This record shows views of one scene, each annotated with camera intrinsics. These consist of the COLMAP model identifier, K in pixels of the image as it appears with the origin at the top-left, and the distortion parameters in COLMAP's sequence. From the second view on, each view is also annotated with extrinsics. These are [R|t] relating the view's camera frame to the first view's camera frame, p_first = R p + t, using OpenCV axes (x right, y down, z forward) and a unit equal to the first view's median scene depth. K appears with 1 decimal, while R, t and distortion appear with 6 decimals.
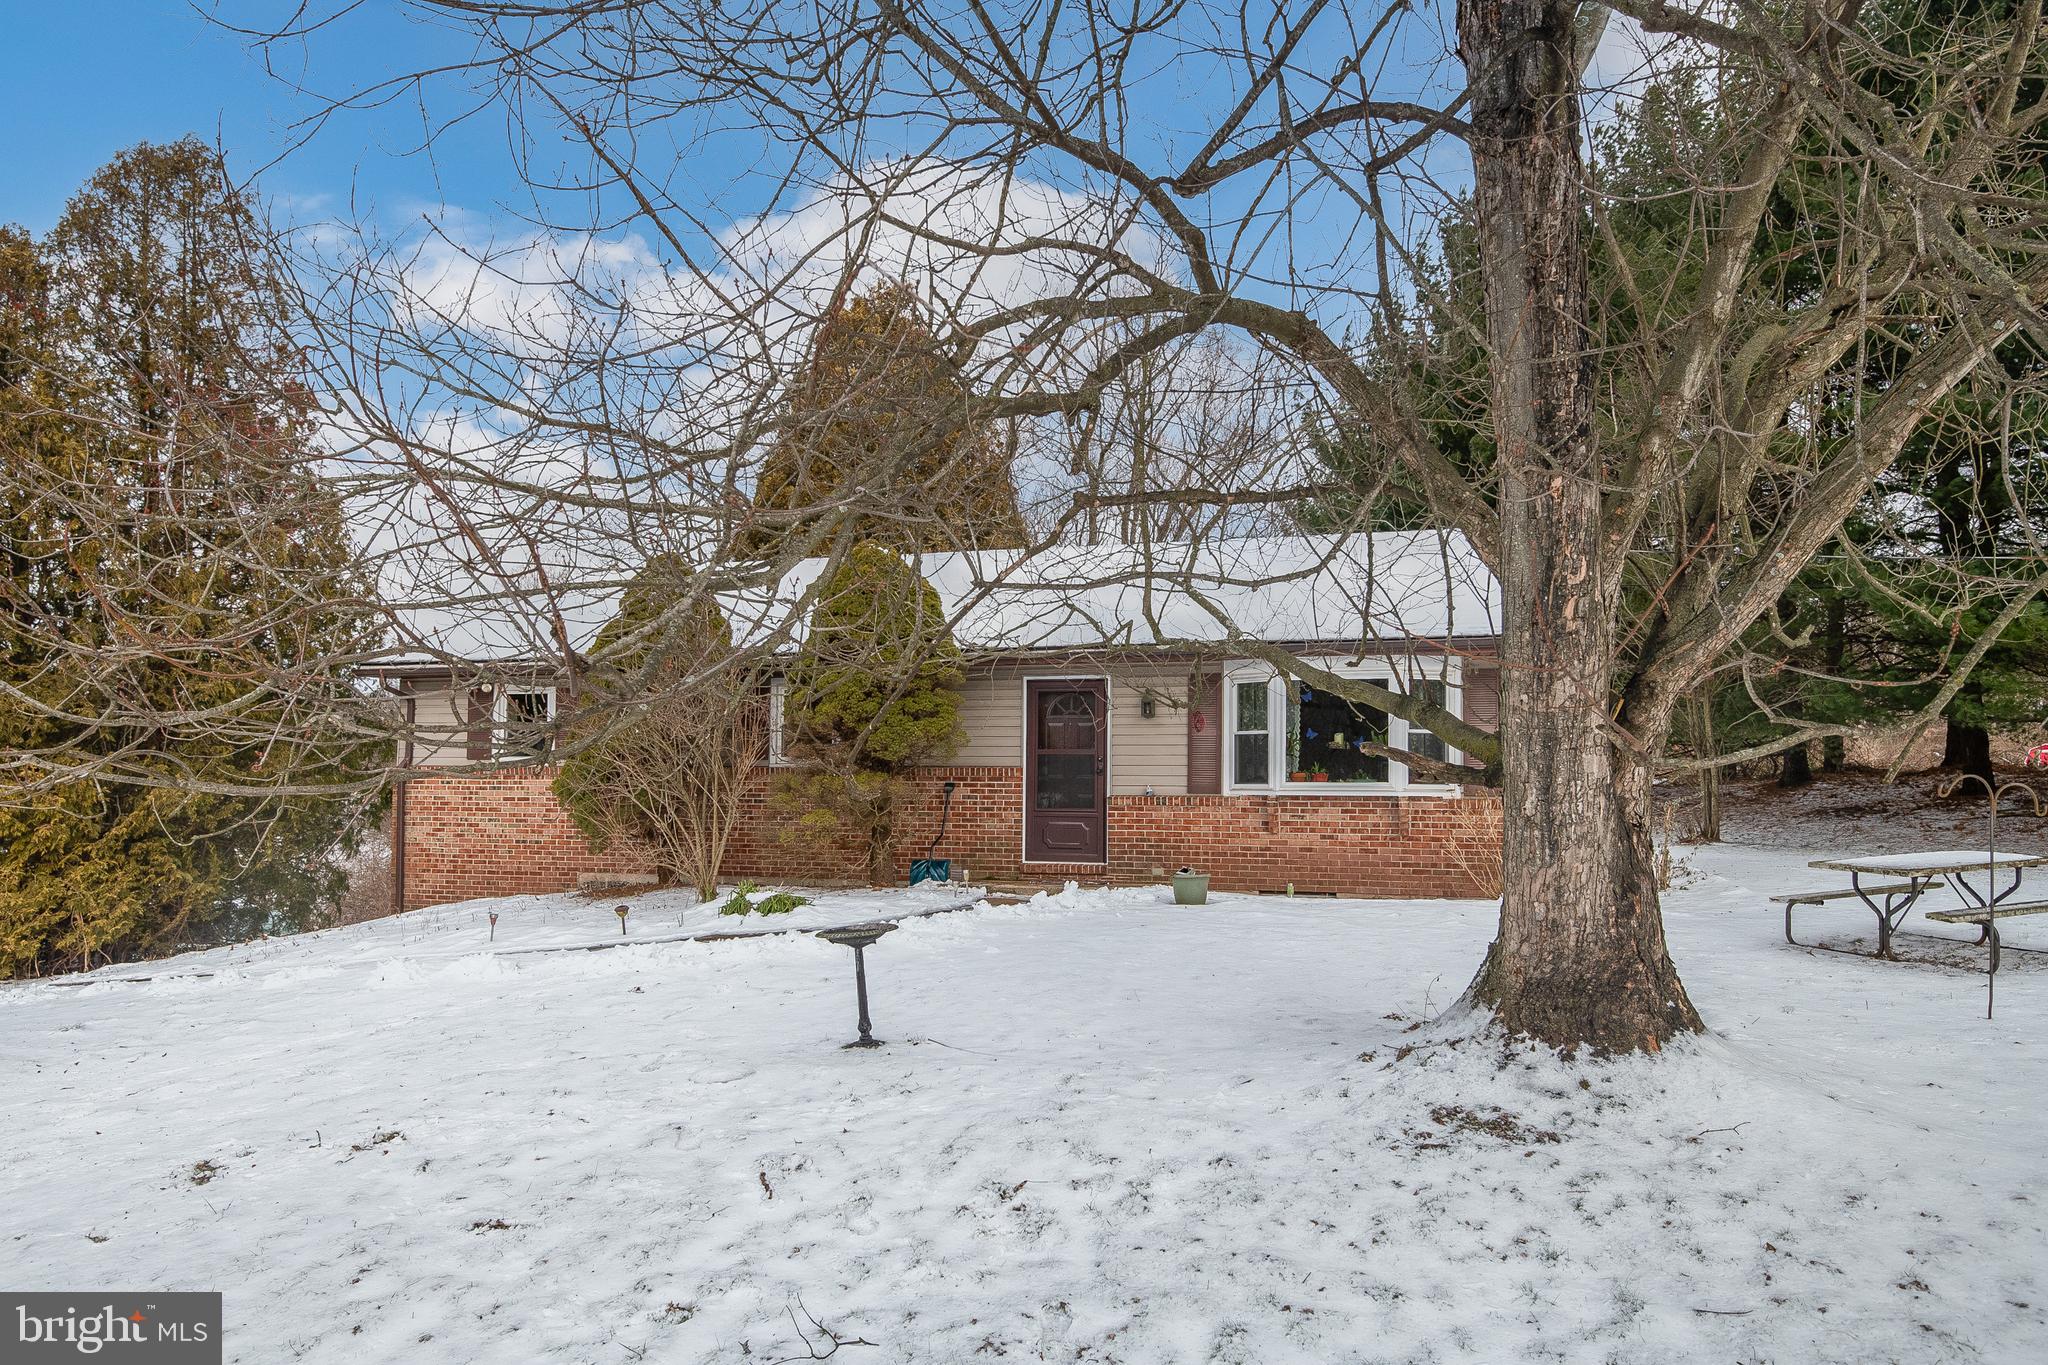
lens RADIAL K [[1335.3, 0, 1030.6], [0, 1335.3, 784.2], [0, 0, 1]] dist [-0.001896, -0.004339]
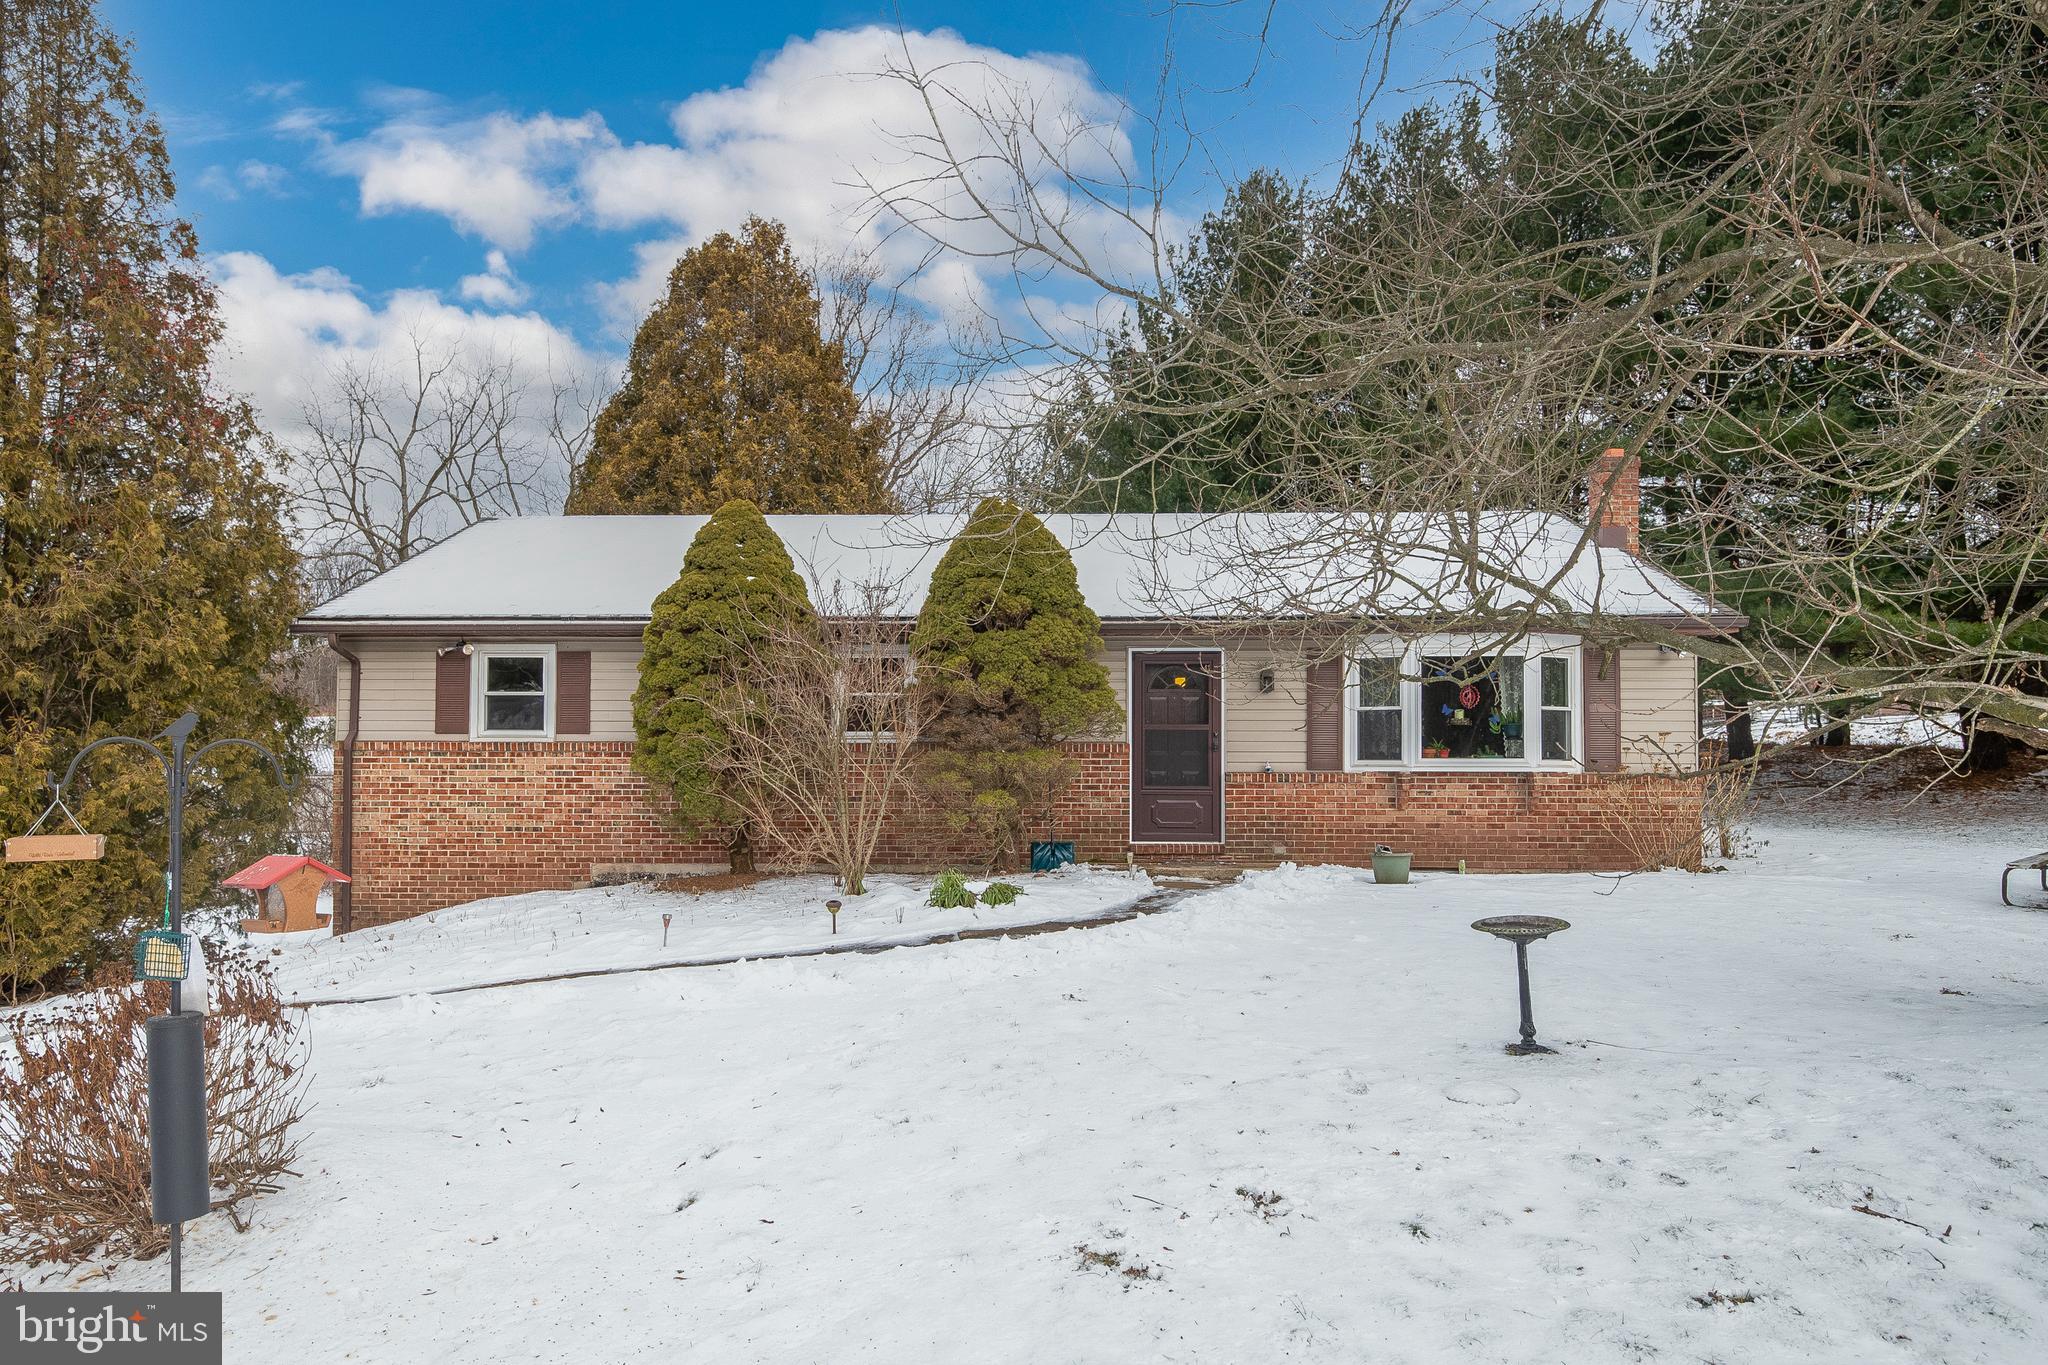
lens RADIAL K [[1335.3, 0, 1030.6], [0, 1335.3, 784.2], [0, 0, 1]] dist [-0.001896, -0.004339]
pose [[0.971717, -0.006981, 0.236047, -0.322215], [0.002707, 0.999827, 0.018422, -0.001308], [-0.236135, -0.017262, 0.971567, 0.097624]]
